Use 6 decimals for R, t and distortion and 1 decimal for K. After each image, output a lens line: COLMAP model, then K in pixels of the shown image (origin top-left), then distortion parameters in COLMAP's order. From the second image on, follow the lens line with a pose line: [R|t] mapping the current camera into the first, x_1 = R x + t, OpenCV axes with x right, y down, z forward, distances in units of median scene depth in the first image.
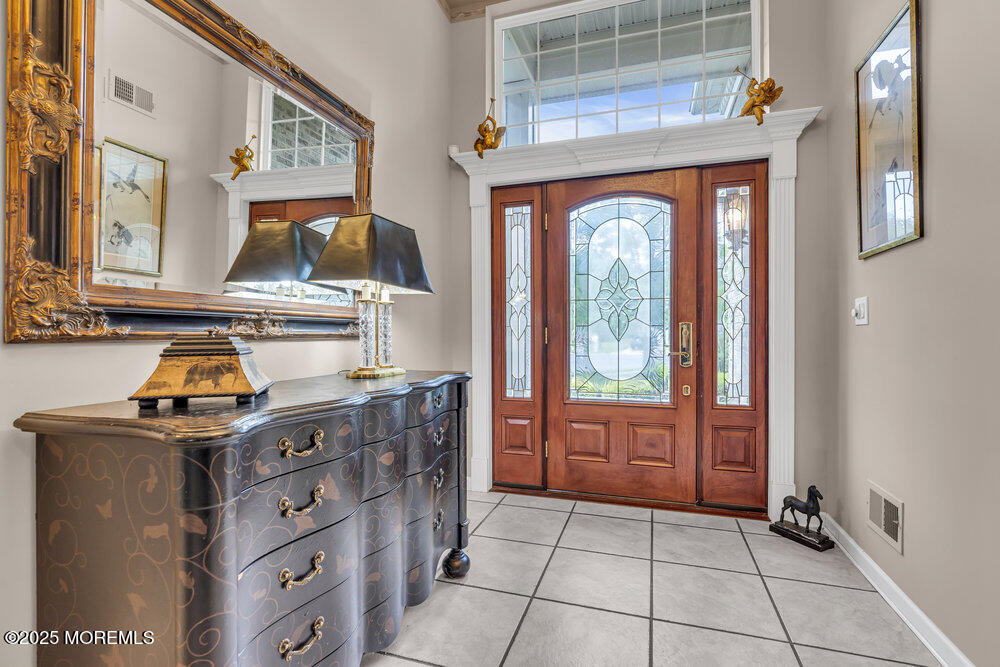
lens RADIAL K [[450.5, 0, 512.6], [0, 450.5, 339.1], [0, 0, 1]] dist [-0.004634, -0.000083]
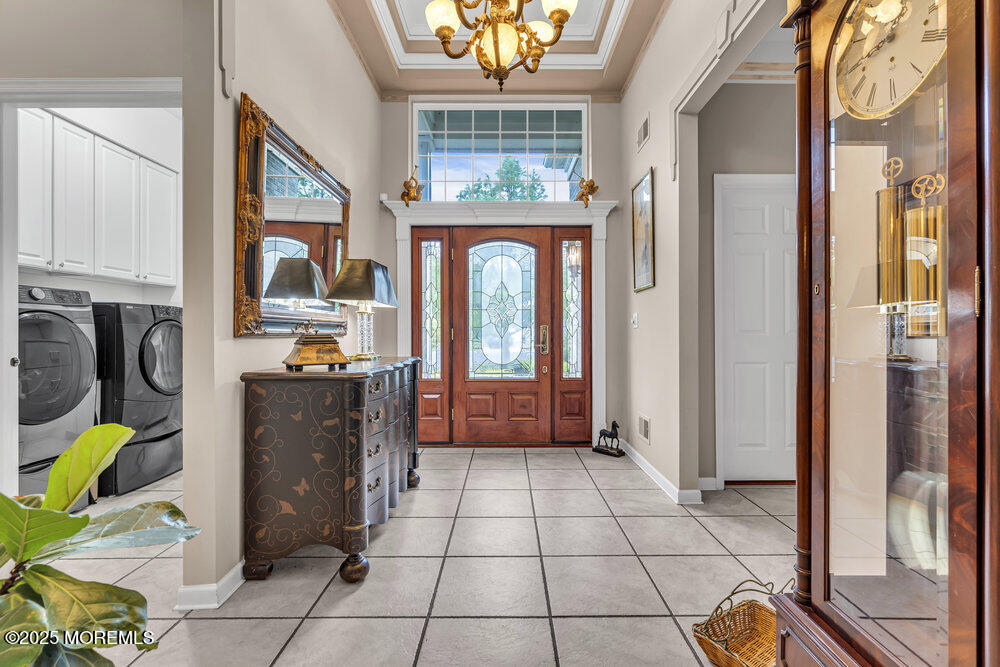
lens RADIAL K [[454.4, 0, 507.8], [0, 454.4, 335.4], [0, 0, 1]] dist [-0.006354, 0.000331]
pose [[0.953029, -0.000595, 0.302878, -0.211472], [0.002406, 0.999981, -0.005608, 0.005287], [-0.302869, 0.006074, 0.953013, -0.458160]]
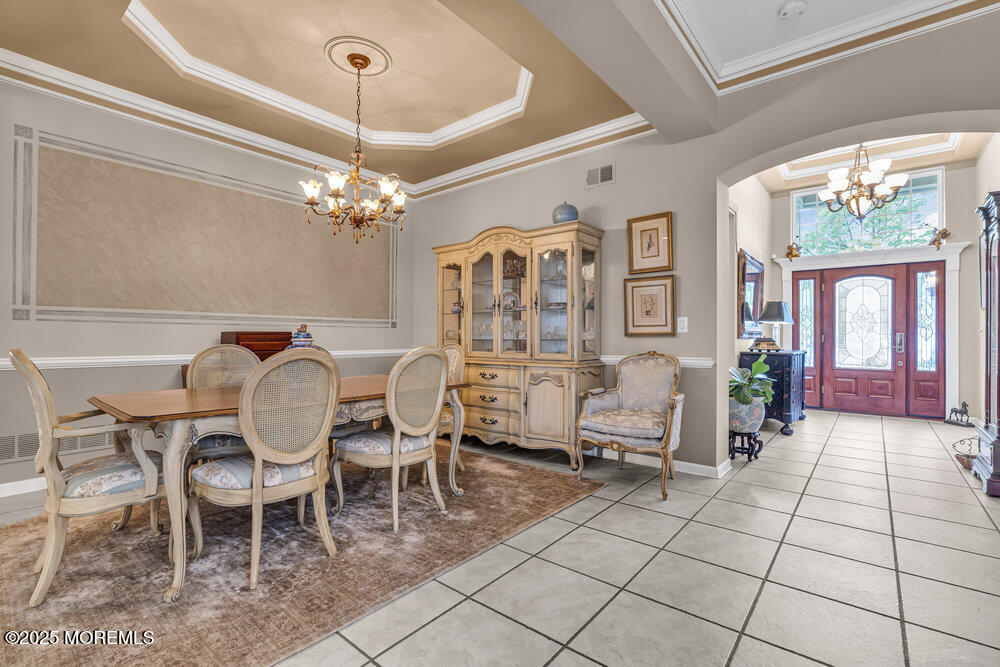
lens RADIAL K [[454.4, 0, 507.8], [0, 454.4, 335.4], [0, 0, 1]] dist [-0.006354, 0.000331]
pose [[0.929920, 0.005484, -0.367720, -0.600134], [-0.010392, 0.999881, -0.011370, 0.020669], [0.367614, 0.014395, 0.929867, -1.804009]]
